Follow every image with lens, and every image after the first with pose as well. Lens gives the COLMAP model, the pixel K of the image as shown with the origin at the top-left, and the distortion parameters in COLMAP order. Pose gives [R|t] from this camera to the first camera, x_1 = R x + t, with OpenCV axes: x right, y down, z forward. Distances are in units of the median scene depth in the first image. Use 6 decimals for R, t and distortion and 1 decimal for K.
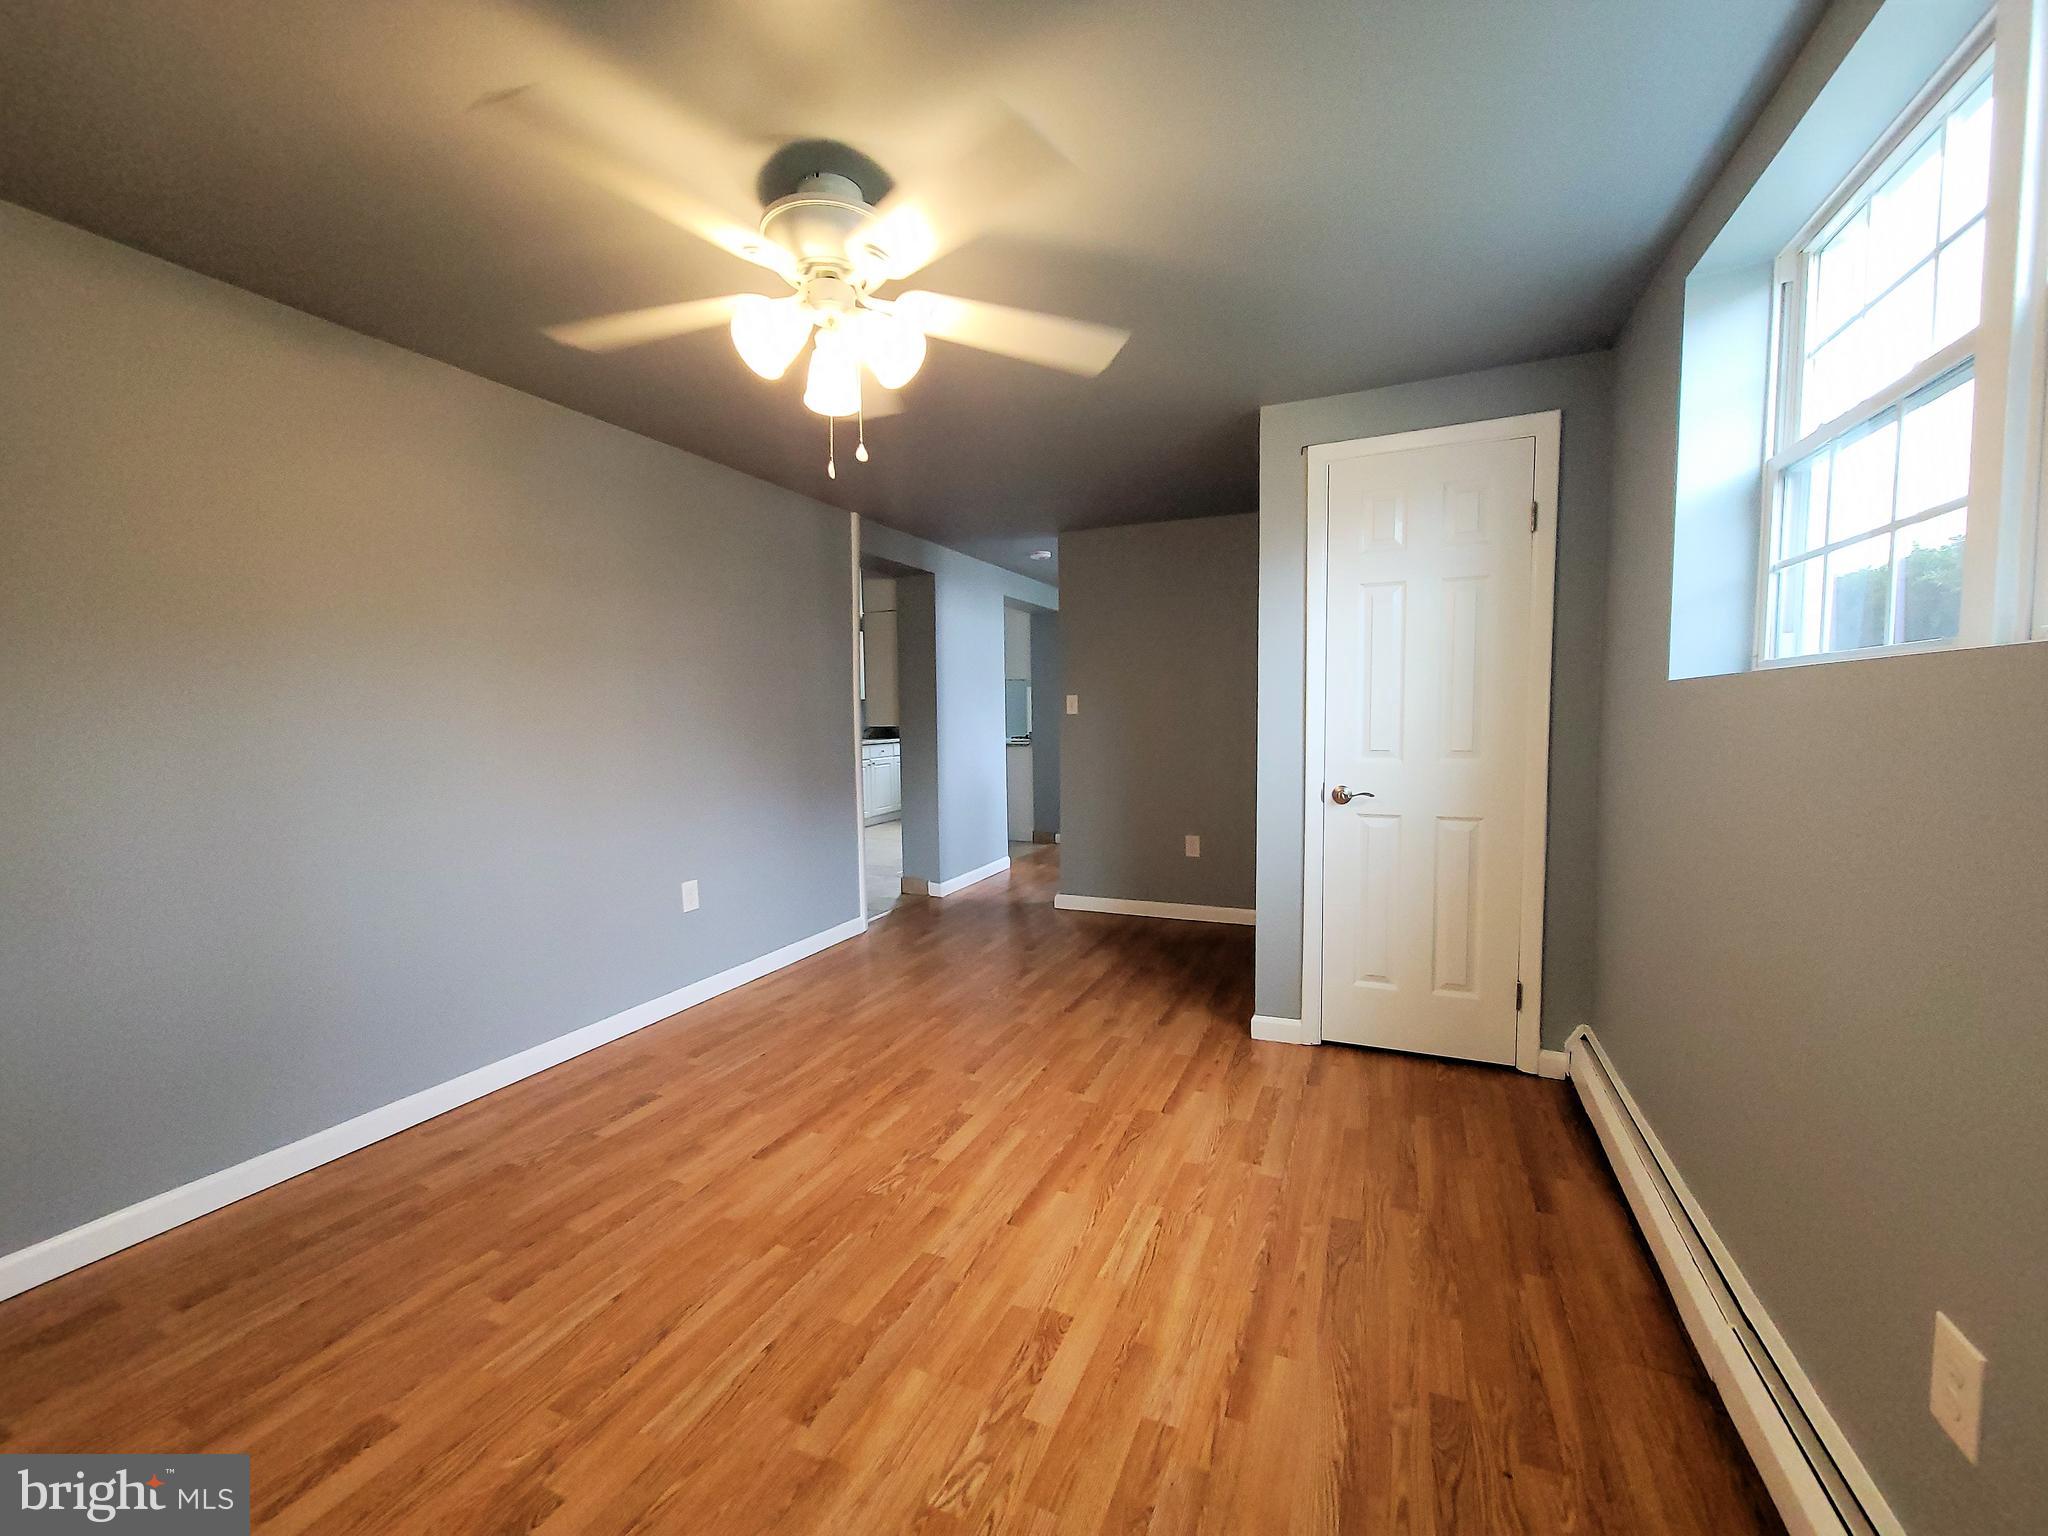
lens RADIAL K [[839.2, 0, 1024.0], [0, 839.2, 768.0], [0, 0, 1]] dist [-0.002326, 0.000079]
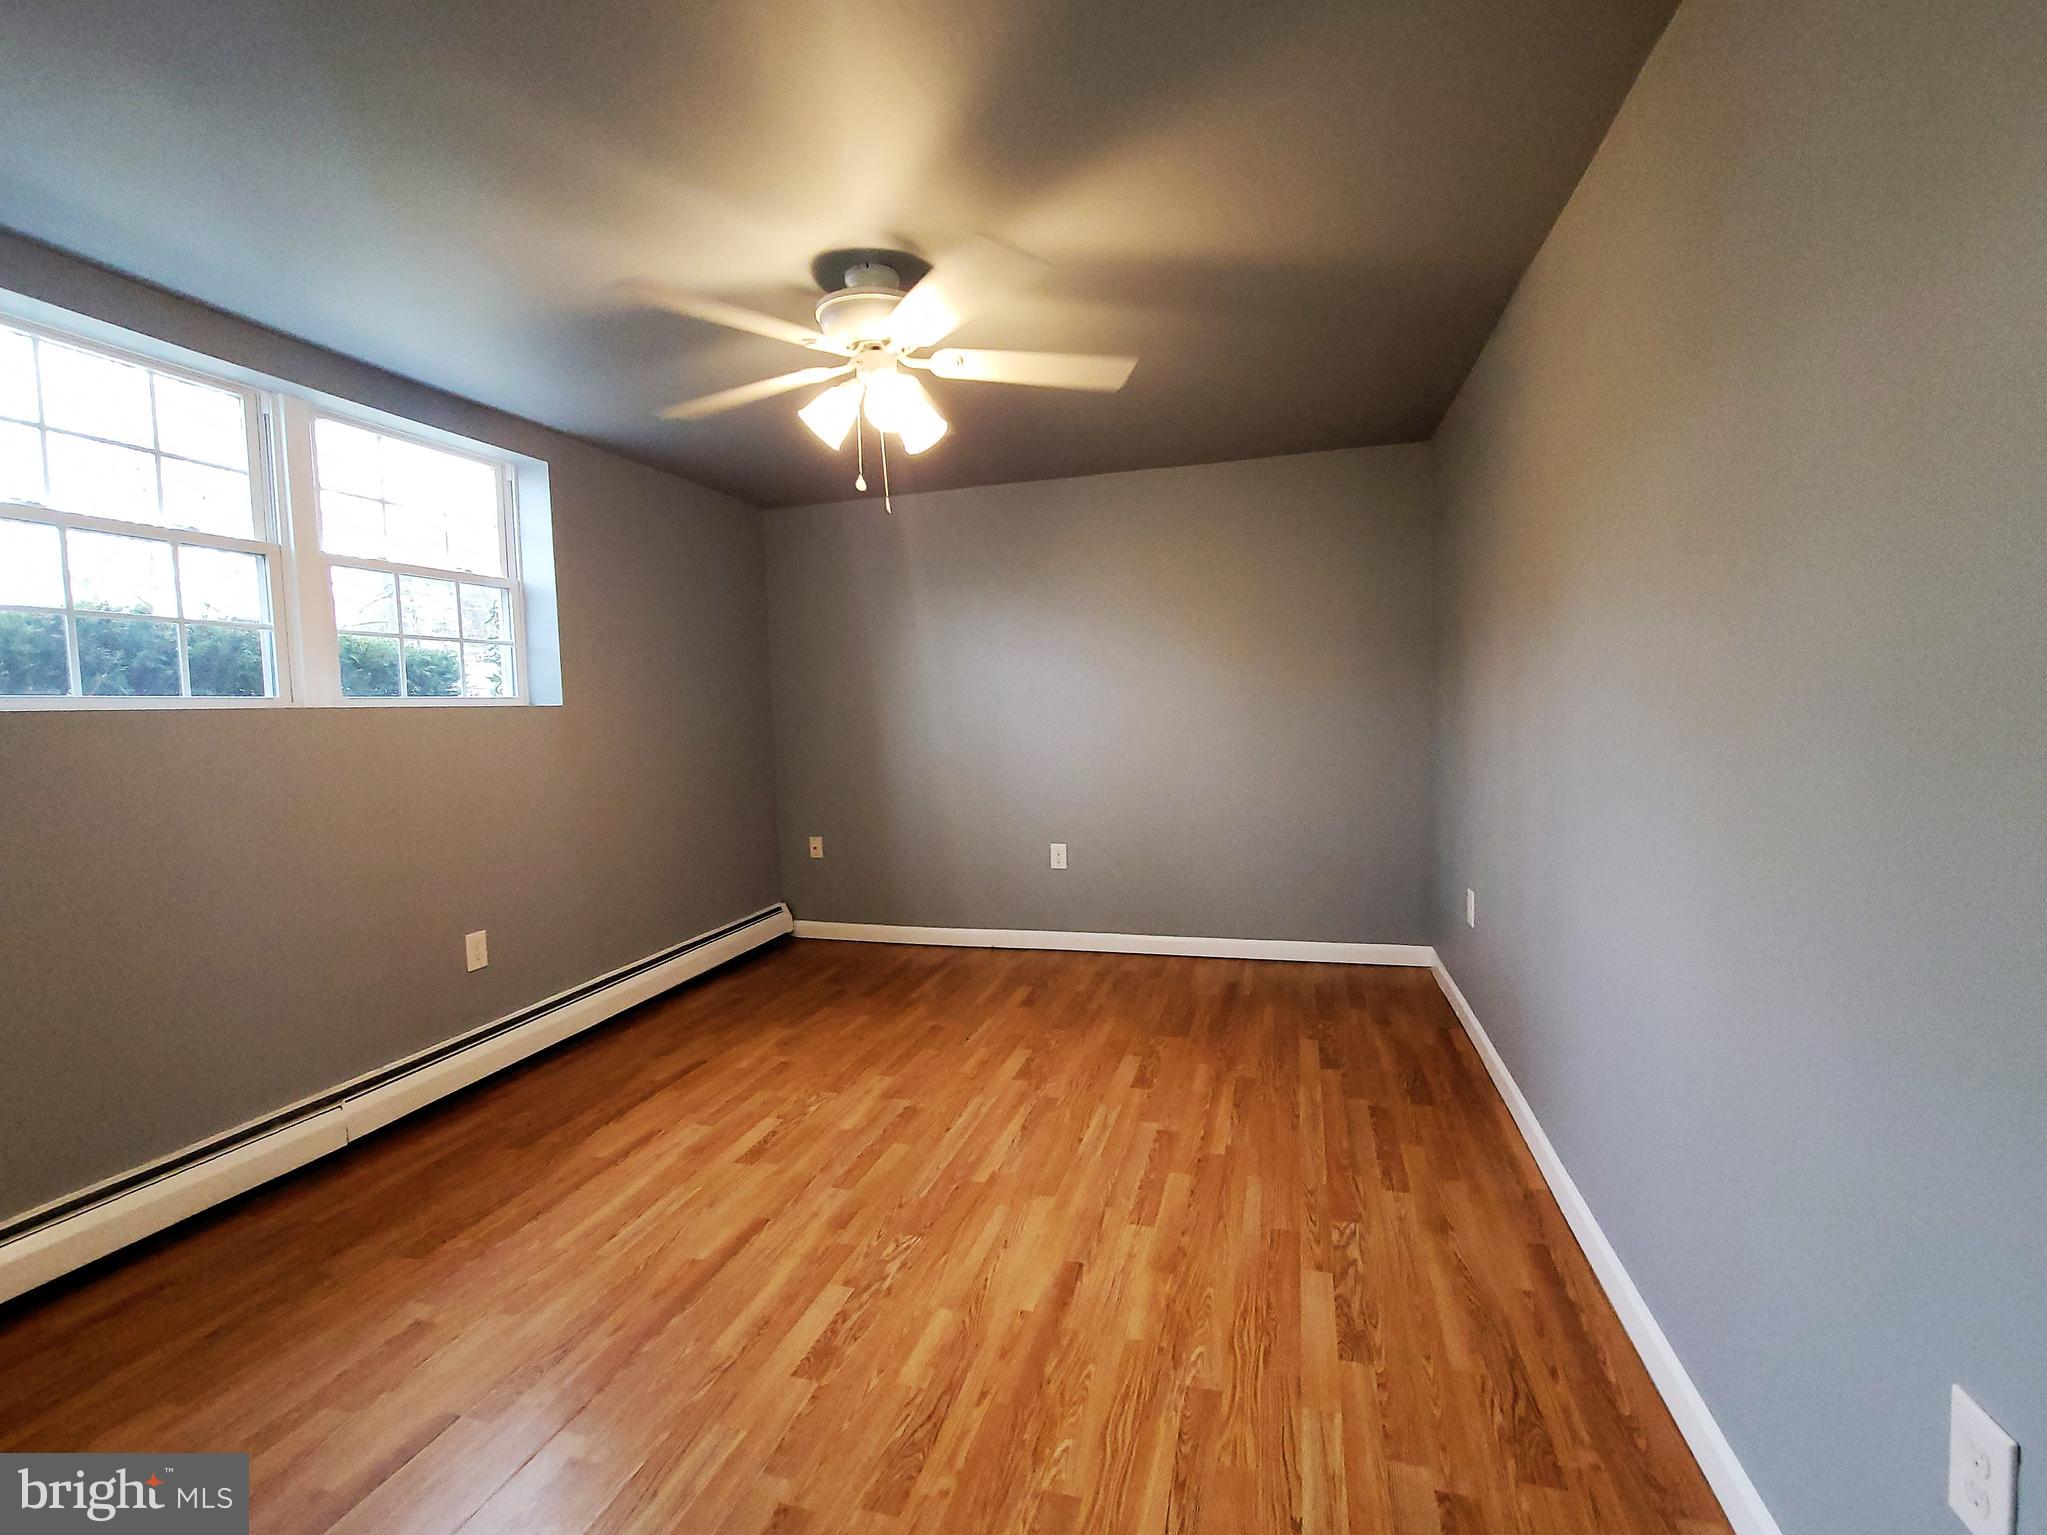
lens RADIAL K [[838.8, 0, 1023.5], [0, 838.8, 767.5], [0, 0, 1]] dist [-0.002326, 0.000079]
pose [[-0.987778, 0.052690, -0.146694, -0.204681], [0.031843, 0.989498, 0.140997, -0.134771], [0.152582, 0.134603, -0.979082, 1.979255]]
